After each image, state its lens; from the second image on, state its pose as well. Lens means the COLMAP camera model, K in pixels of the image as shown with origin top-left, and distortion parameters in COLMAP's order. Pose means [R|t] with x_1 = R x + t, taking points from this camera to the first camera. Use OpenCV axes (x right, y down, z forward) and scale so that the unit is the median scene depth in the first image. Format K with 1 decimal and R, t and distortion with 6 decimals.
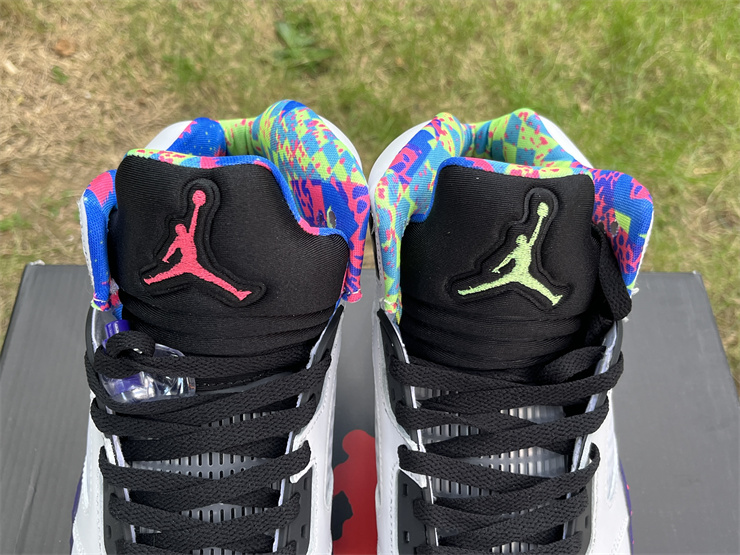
lens RADIAL K [[885.3, 0, 371.6], [0, 885.3, 277.7], [0, 0, 1]] dist [0.040879, 0.000000]
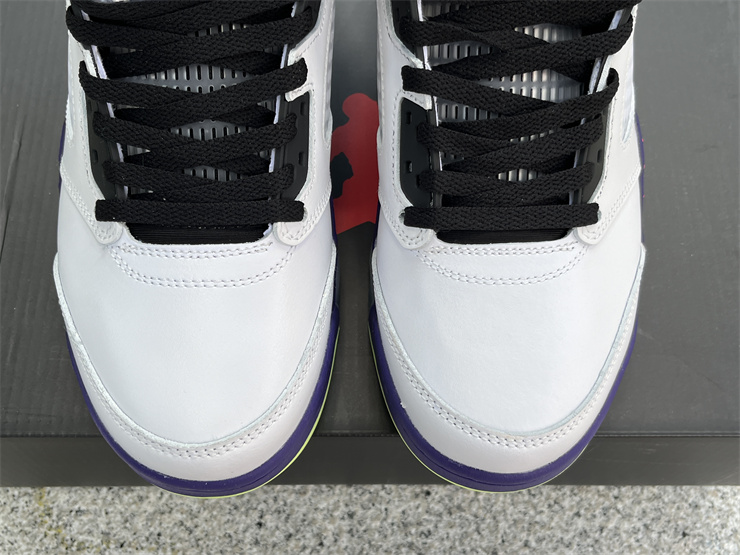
lens RADIAL K [[885.3, 0, 374.2], [0, 885.3, 278.4], [0, 0, 1]] dist [0.040879, 0.000000]
pose [[0.999969, 0.007804, 0.001180, 0.001617], [-0.007871, 0.974810, 0.222896, 0.199987], [0.000589, -0.222898, 0.974842, 0.048296]]
